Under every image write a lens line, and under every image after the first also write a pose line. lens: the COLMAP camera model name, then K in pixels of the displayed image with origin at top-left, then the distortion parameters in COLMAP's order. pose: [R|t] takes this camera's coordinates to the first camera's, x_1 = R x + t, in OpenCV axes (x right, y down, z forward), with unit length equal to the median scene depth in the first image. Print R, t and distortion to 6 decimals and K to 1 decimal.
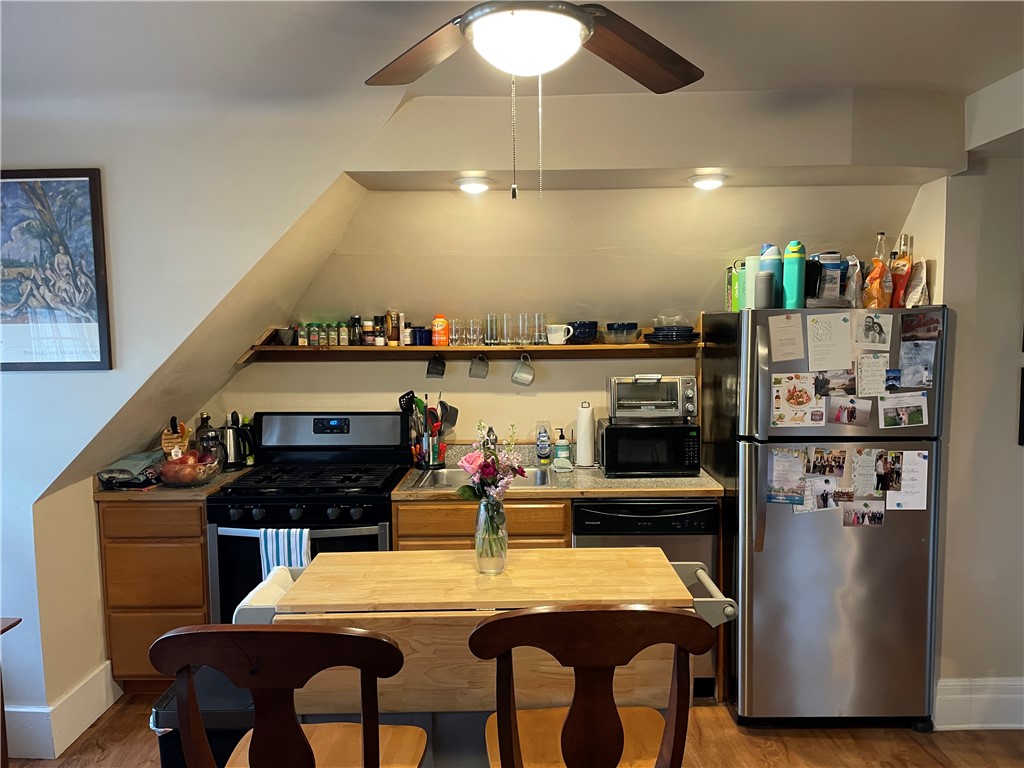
lens RADIAL K [[772.4, 0, 512.0], [0, 772.4, 384.0], [0, 0, 1]] dist [0.103416, -0.138388]
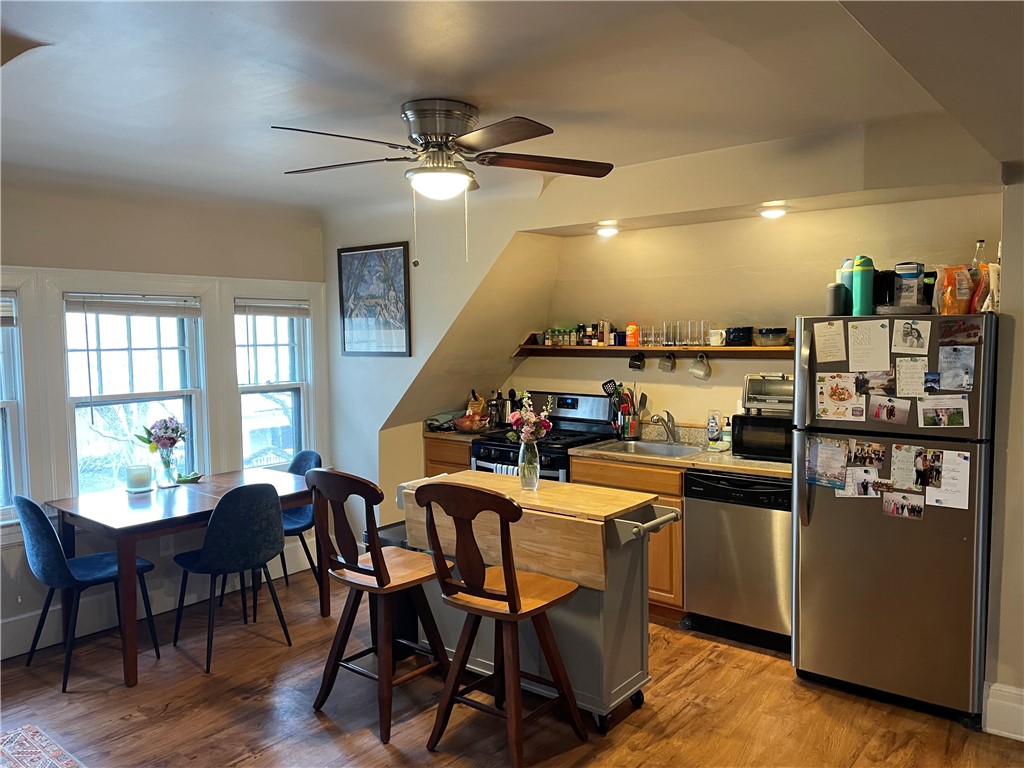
lens RADIAL K [[772.4, 0, 512.0], [0, 772.4, 384.0], [0, 0, 1]] dist [0.103416, -0.138388]
pose [[0.782516, 0.043459, -0.621112, 0.694459], [-0.047326, 0.998827, 0.010264, 0.012941], [0.620829, 0.021363, 0.783655, -0.185856]]
